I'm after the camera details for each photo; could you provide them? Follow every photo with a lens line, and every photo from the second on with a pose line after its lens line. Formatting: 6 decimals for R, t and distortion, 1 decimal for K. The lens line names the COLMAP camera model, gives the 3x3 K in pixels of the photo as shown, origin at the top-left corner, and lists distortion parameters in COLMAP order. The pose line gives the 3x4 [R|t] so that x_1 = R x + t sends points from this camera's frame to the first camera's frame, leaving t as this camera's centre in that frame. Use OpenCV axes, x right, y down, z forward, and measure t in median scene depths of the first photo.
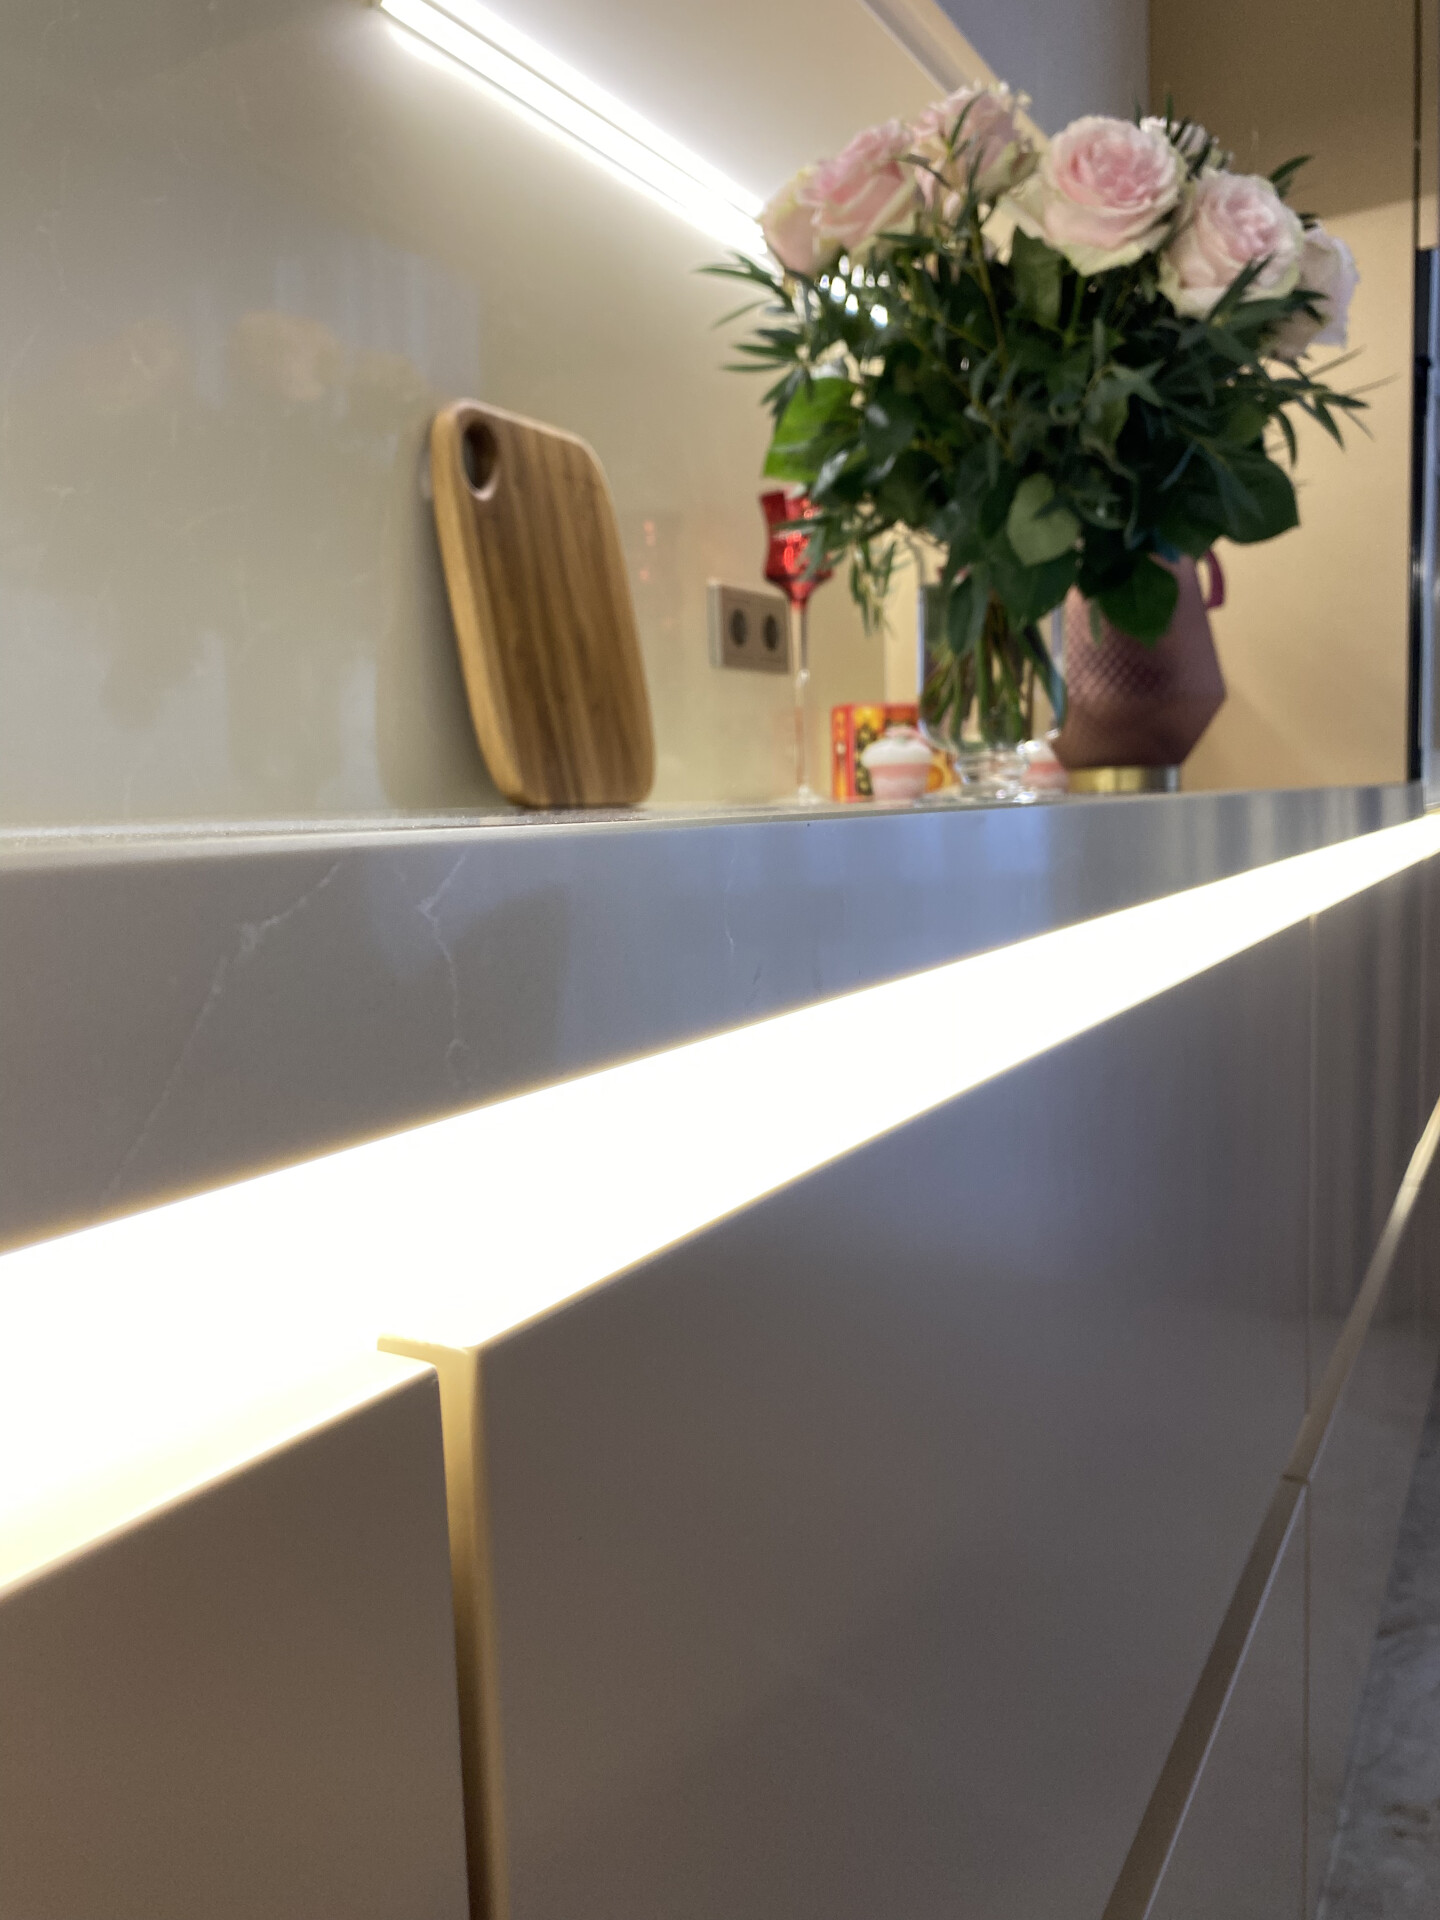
lens RADIAL K [[1477.1, 0, 718.2], [0, 1477.1, 1050.2], [0, 0, 1]] dist [-0.085915, 0.007342]
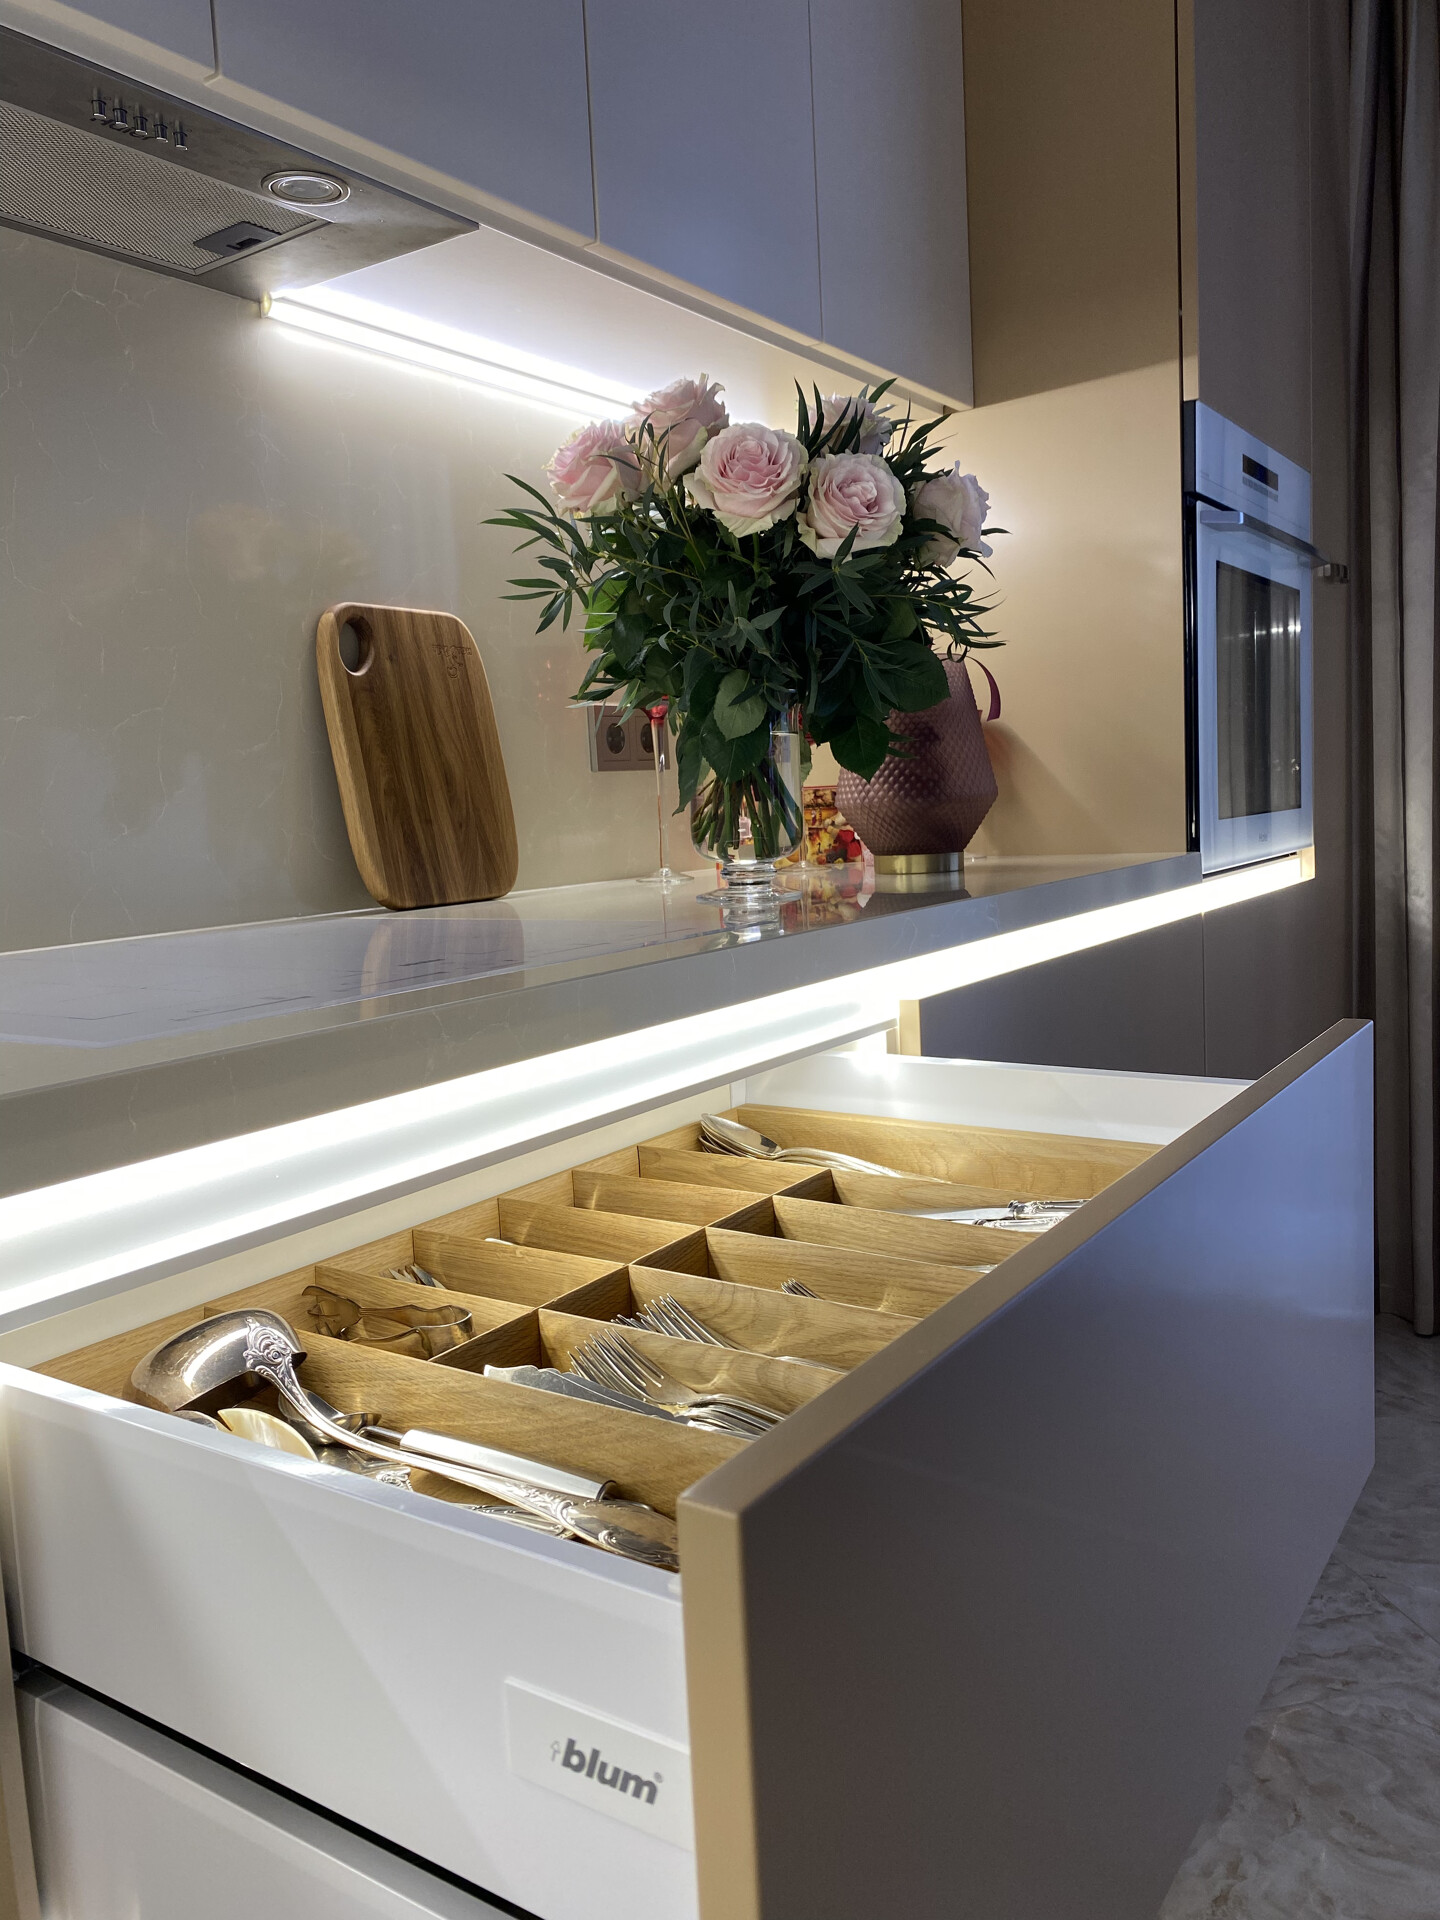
lens RADIAL K [[1467.9, 0, 720.0], [0, 1467.9, 960.0], [0, 0, 1]] dist [-0.082479, -0.001087]
pose [[0.996946, -0.006177, -0.077847, 0.260002], [0.002513, 0.998888, -0.047076, -0.060102], [0.078052, 0.046736, 0.995853, -0.264905]]
